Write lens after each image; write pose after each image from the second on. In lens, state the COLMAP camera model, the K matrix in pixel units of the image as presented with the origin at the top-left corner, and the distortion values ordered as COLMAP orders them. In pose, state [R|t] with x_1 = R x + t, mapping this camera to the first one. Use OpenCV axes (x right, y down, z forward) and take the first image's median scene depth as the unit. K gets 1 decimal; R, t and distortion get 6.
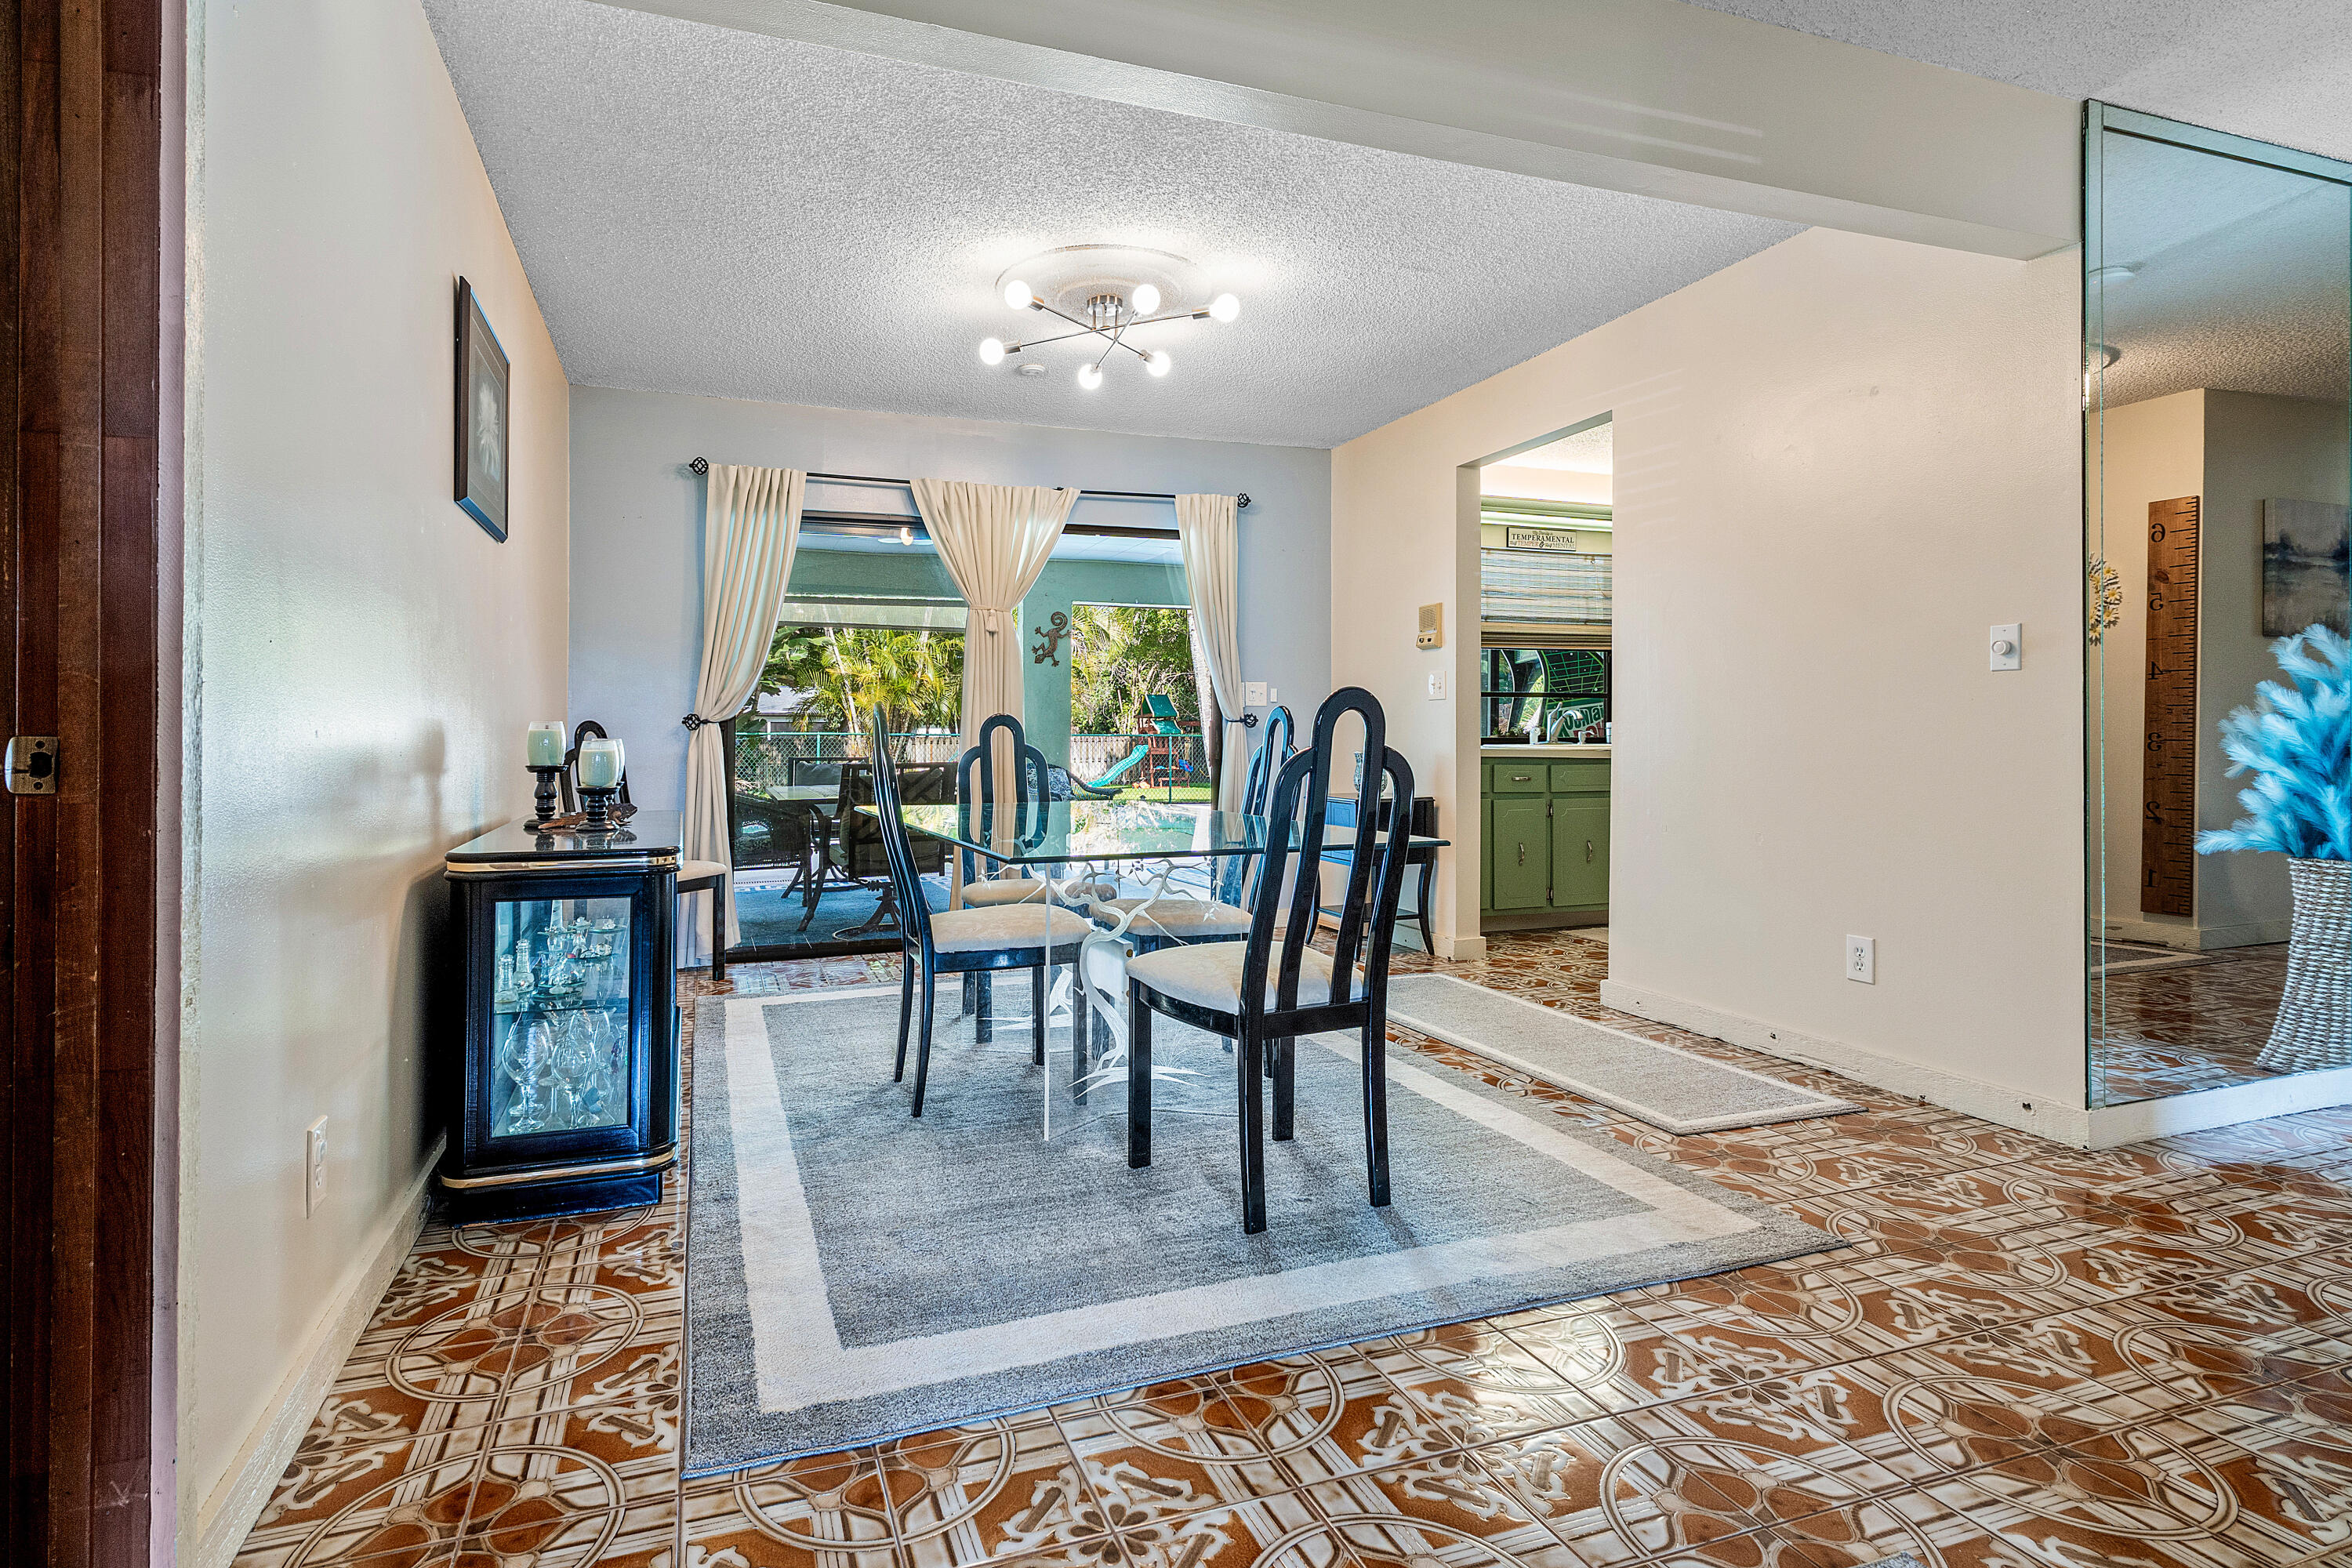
lens RADIAL K [[1154.4, 0, 1195.2], [0, 1154.4, 730.4], [0, 0, 1]] dist [0.000792, -0.000912]
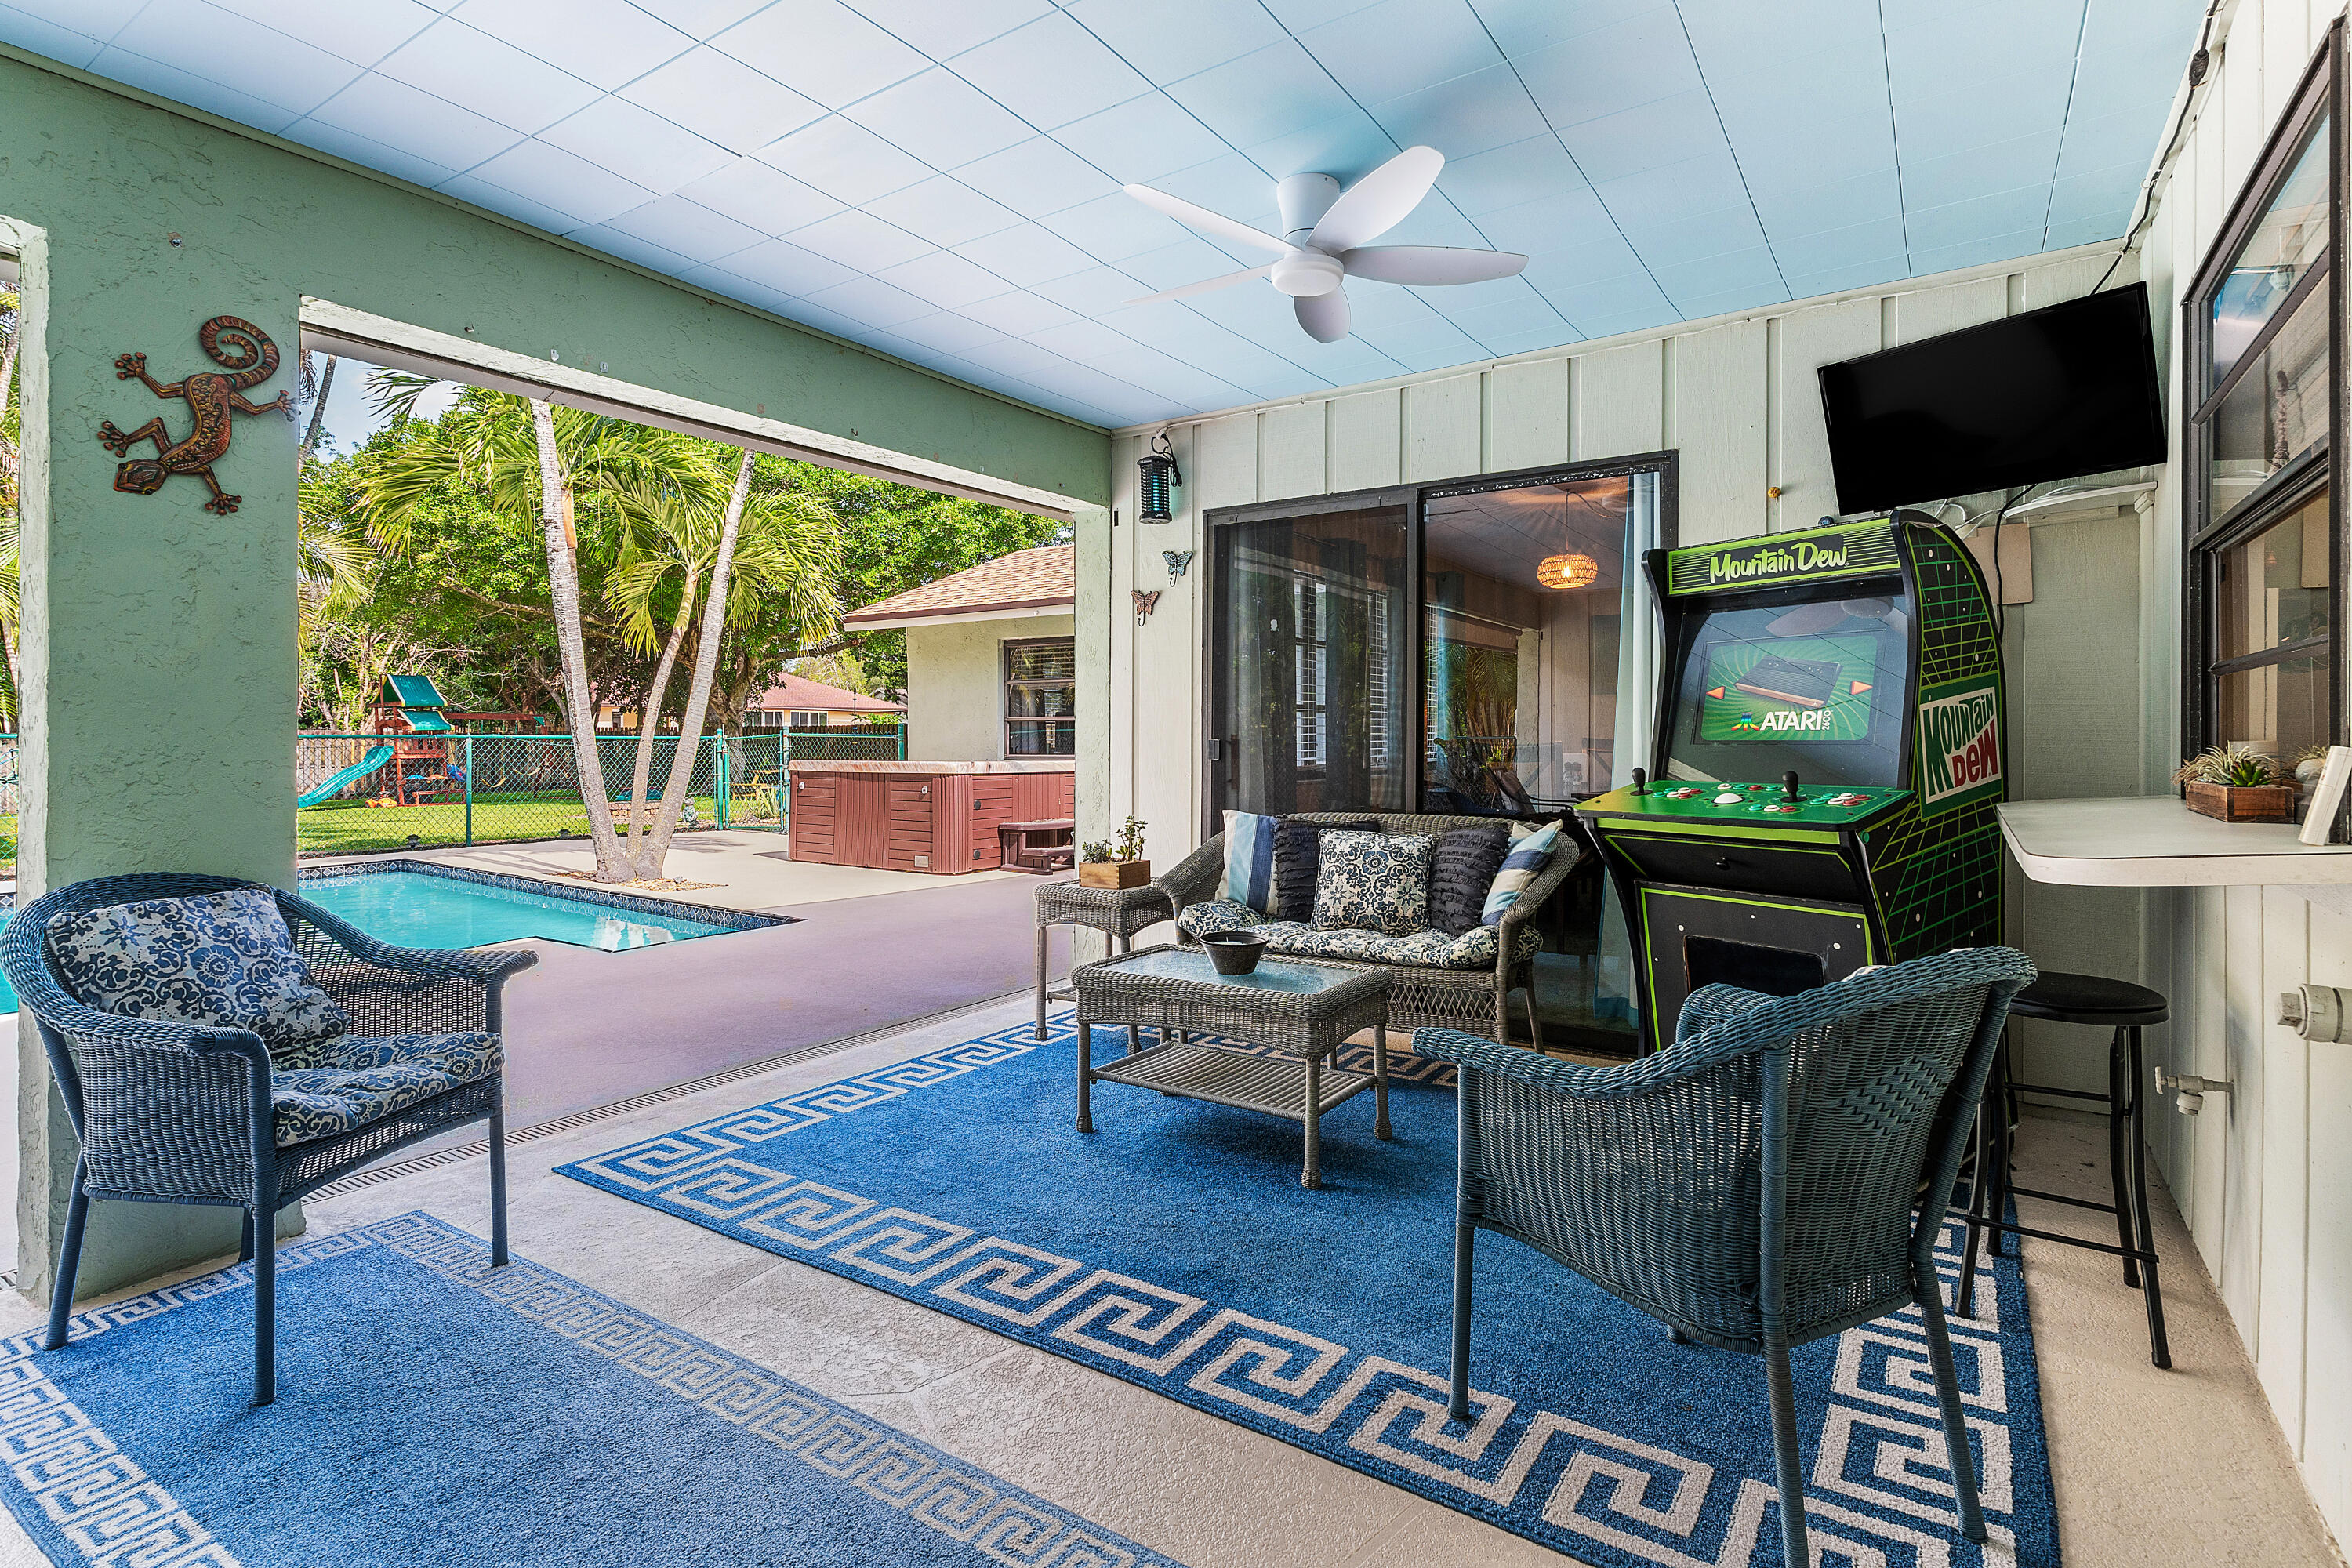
lens RADIAL K [[1154.4, 0, 1195.2], [0, 1154.4, 730.4], [0, 0, 1]] dist [0.000792, -0.000912]
pose [[0.836970, -0.009301, 0.547170, -0.017377], [0.004726, 0.999941, 0.009769, -0.001730], [-0.547228, -0.005591, 0.836965, 0.143184]]
